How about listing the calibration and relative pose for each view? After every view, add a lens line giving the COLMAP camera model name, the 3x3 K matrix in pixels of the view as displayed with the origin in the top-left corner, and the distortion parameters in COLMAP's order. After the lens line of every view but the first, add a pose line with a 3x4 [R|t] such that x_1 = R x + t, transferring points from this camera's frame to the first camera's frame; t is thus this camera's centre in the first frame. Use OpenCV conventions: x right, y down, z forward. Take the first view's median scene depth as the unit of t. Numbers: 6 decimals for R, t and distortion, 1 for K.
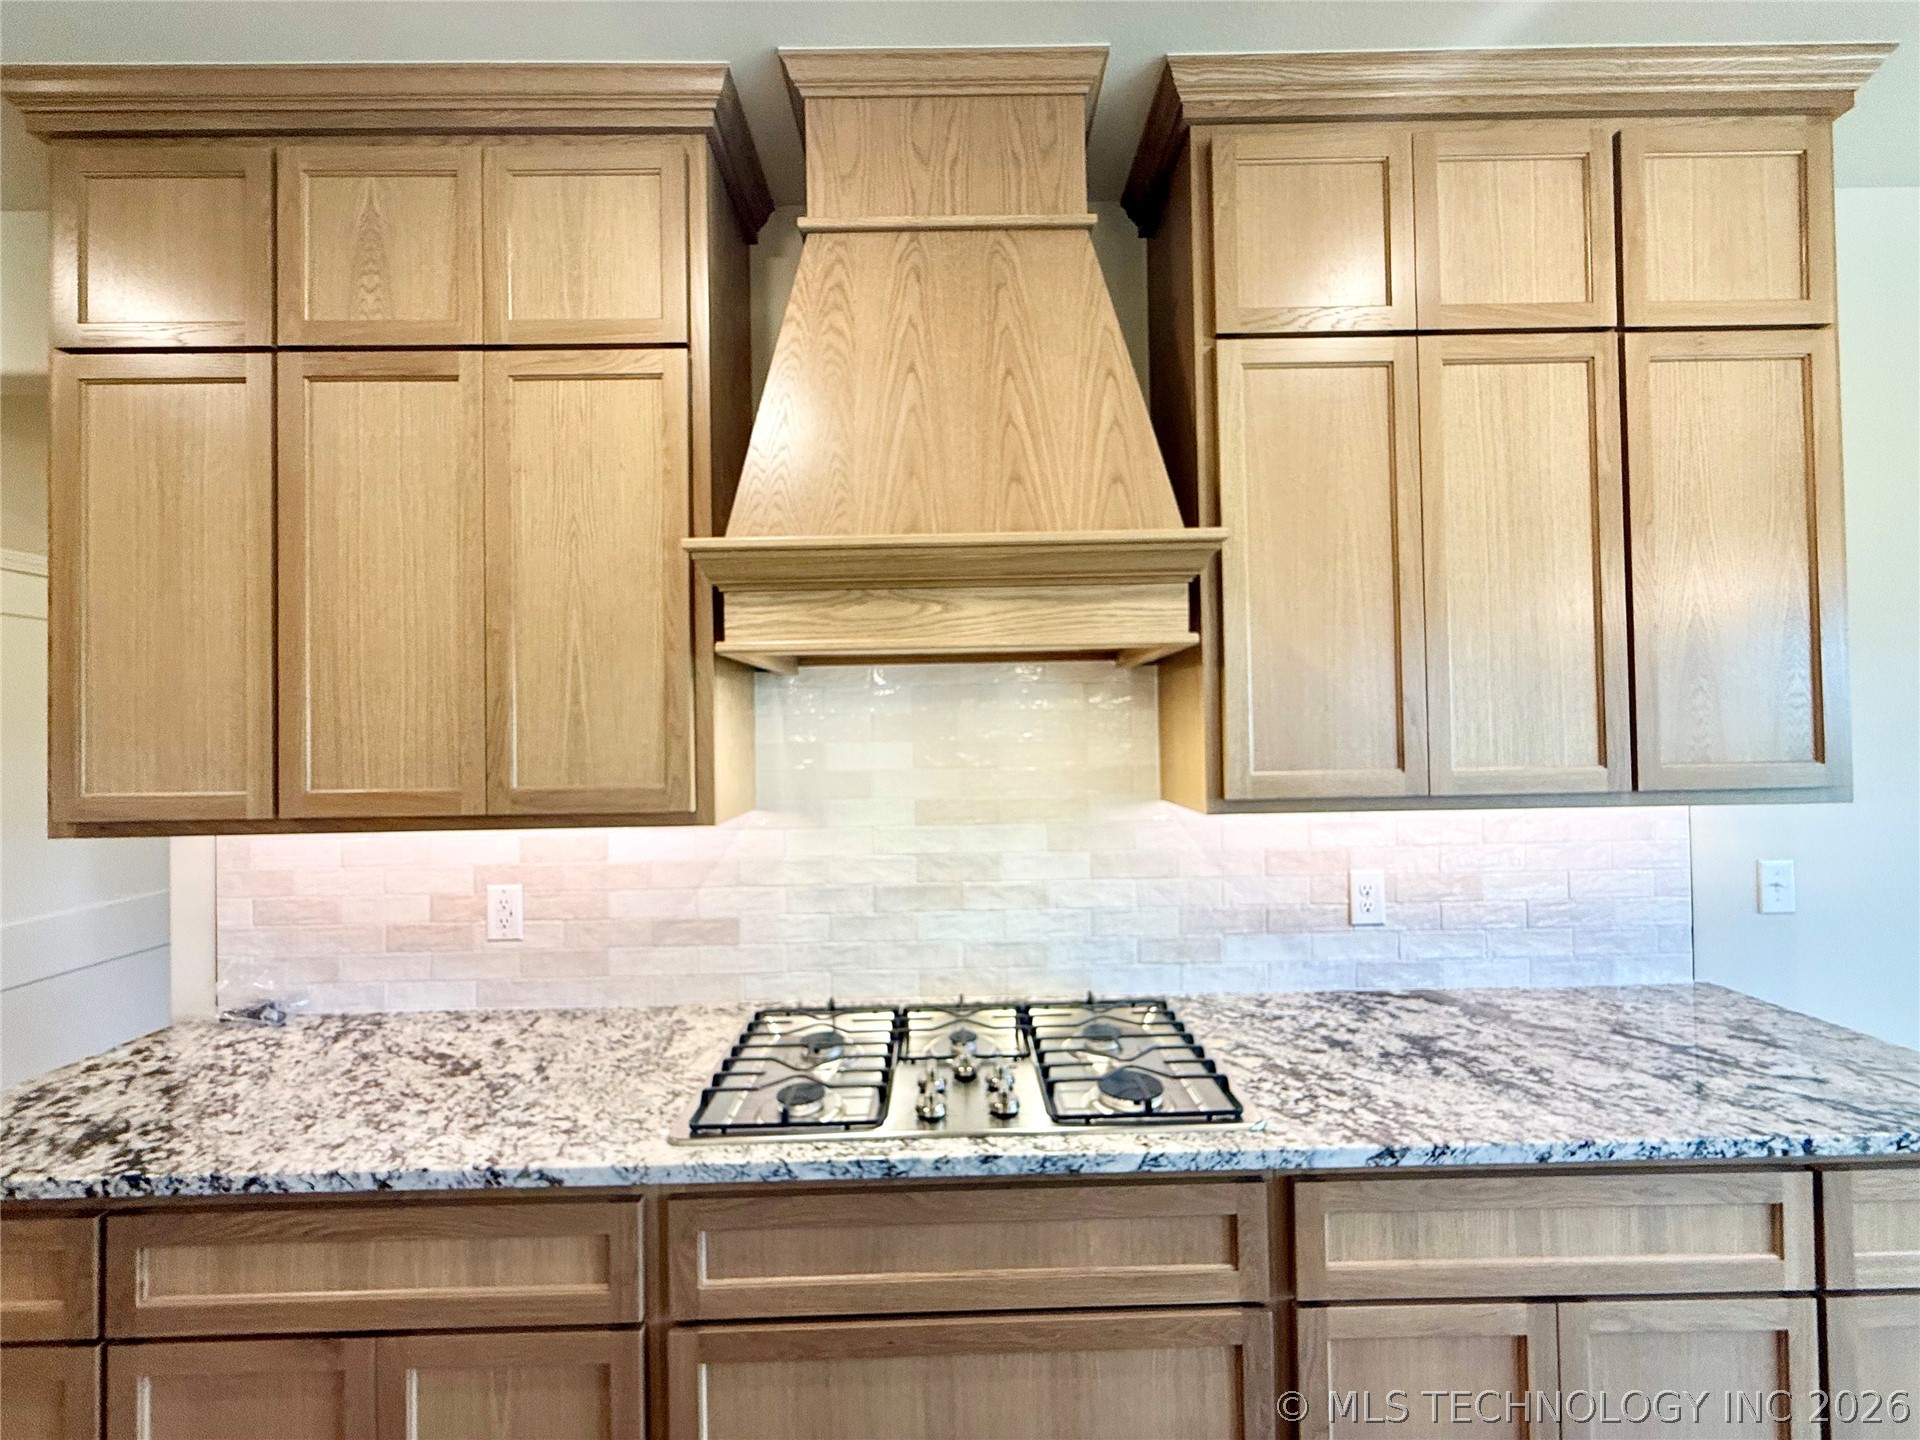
lens RADIAL K [[776.3, 0, 957.4], [0, 776.3, 717.5], [0, 0, 1]] dist [0.001081, 0.000155]
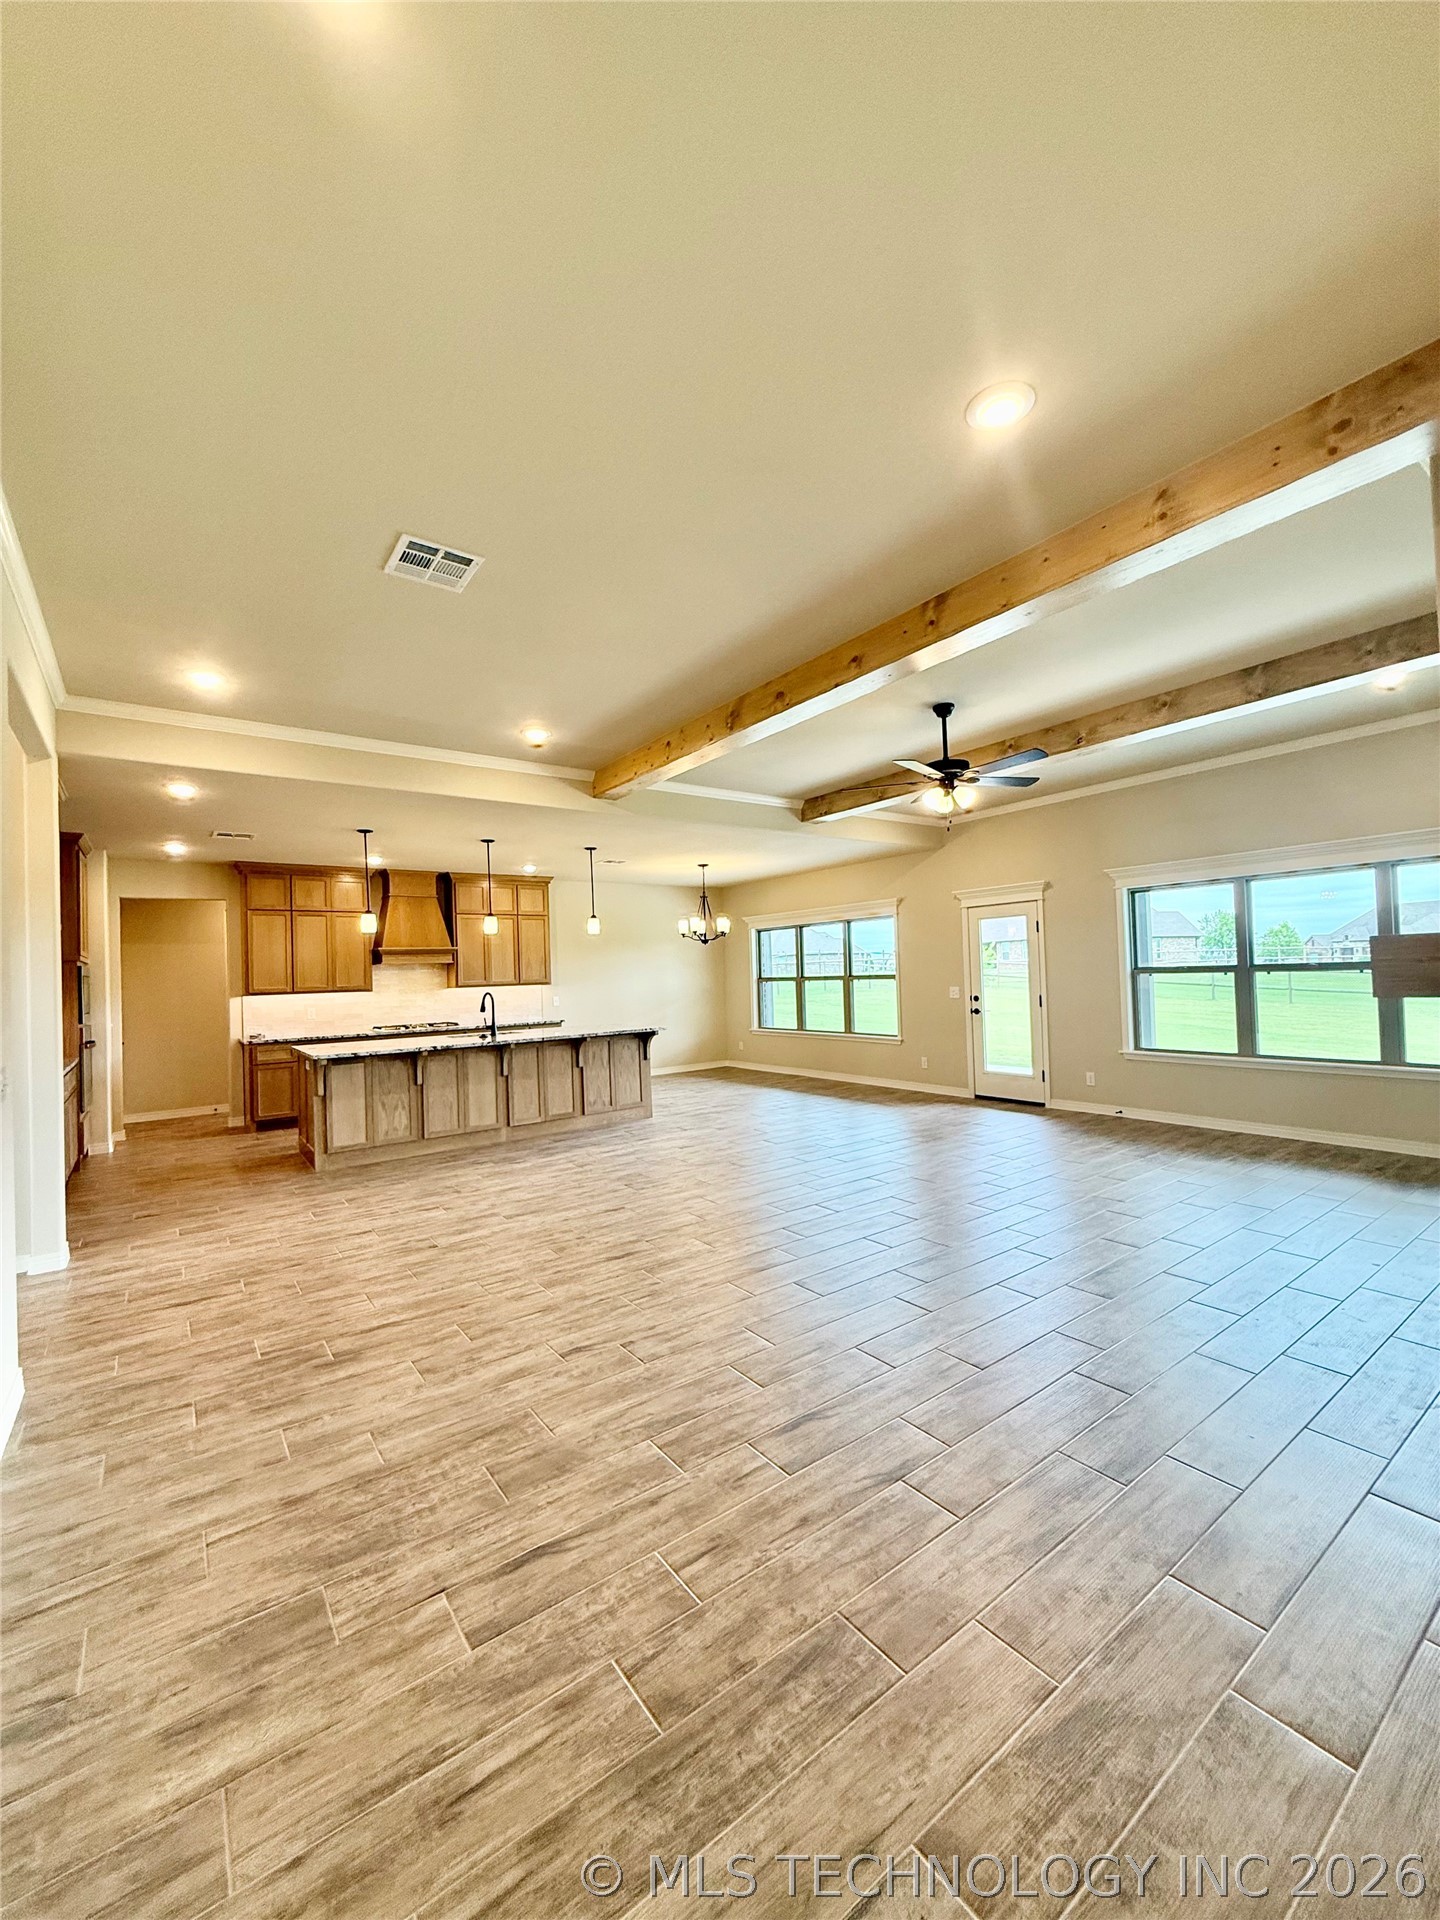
lens RADIAL K [[766.5, 0, 720.9], [0, 766.5, 958.6], [0, 0, 1]] dist [0.000585, 0.000149]
pose [[0.813307, 0.002411, 0.581829, -1.590785], [0.009766, 0.999794, -0.017794, 0.015611], [-0.581752, 0.020154, 0.813116, -5.470749]]
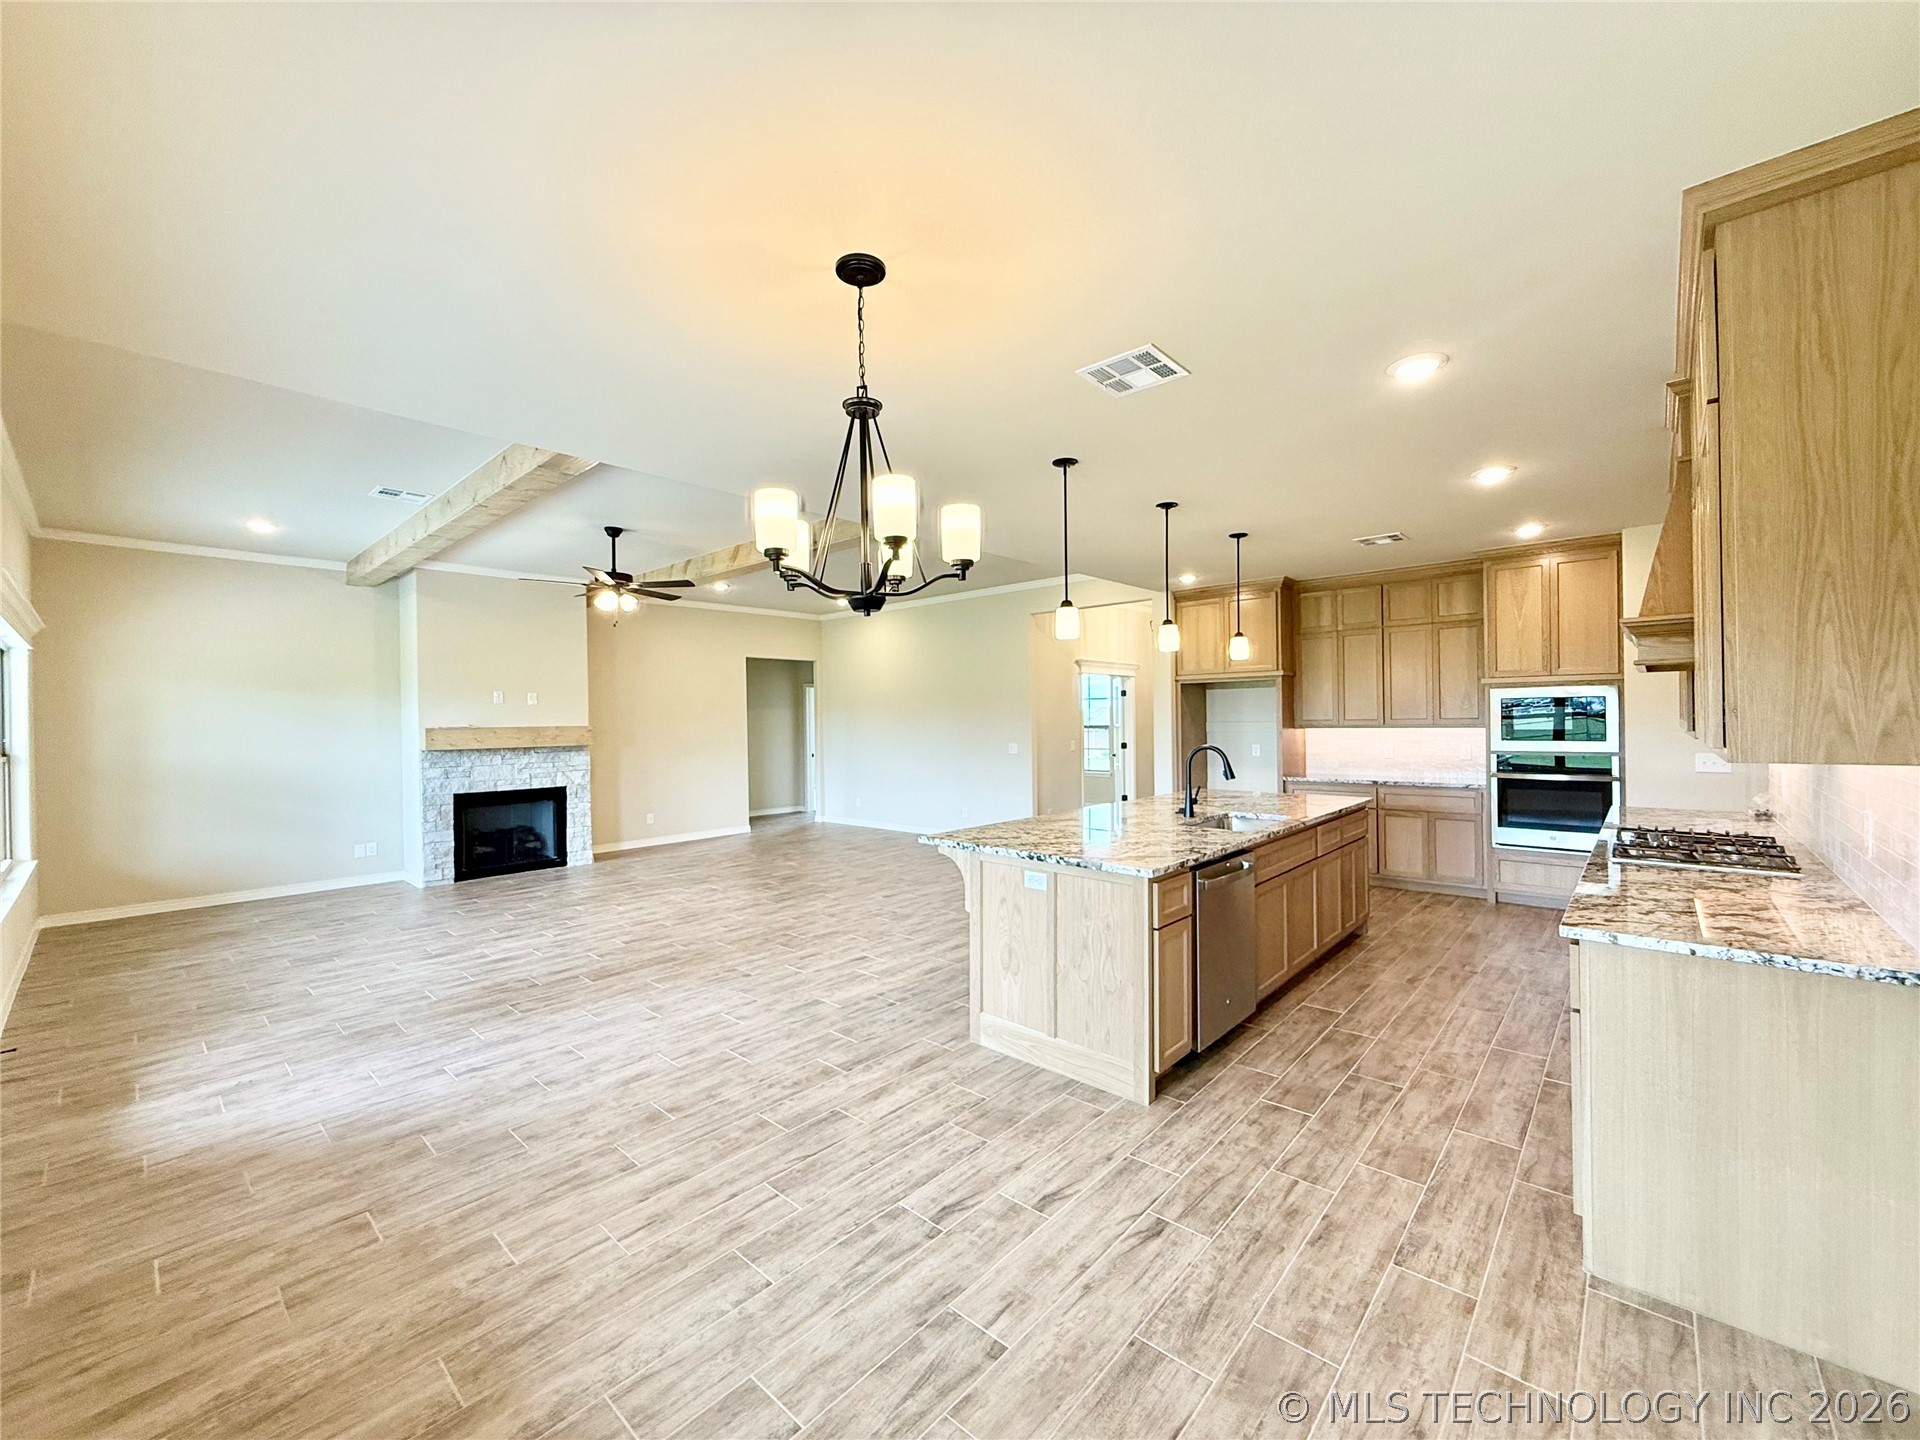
lens RADIAL K [[766.5, 0, 958.4], [0, 766.5, 720.7], [0, 0, 1]] dist [0.000585, 0.000149]
pose [[-0.678796, 0.029642, -0.733729, 3.007749], [0.038375, 0.999252, 0.004867, -0.015435], [0.733324, -0.024853, -0.679425, 0.949795]]
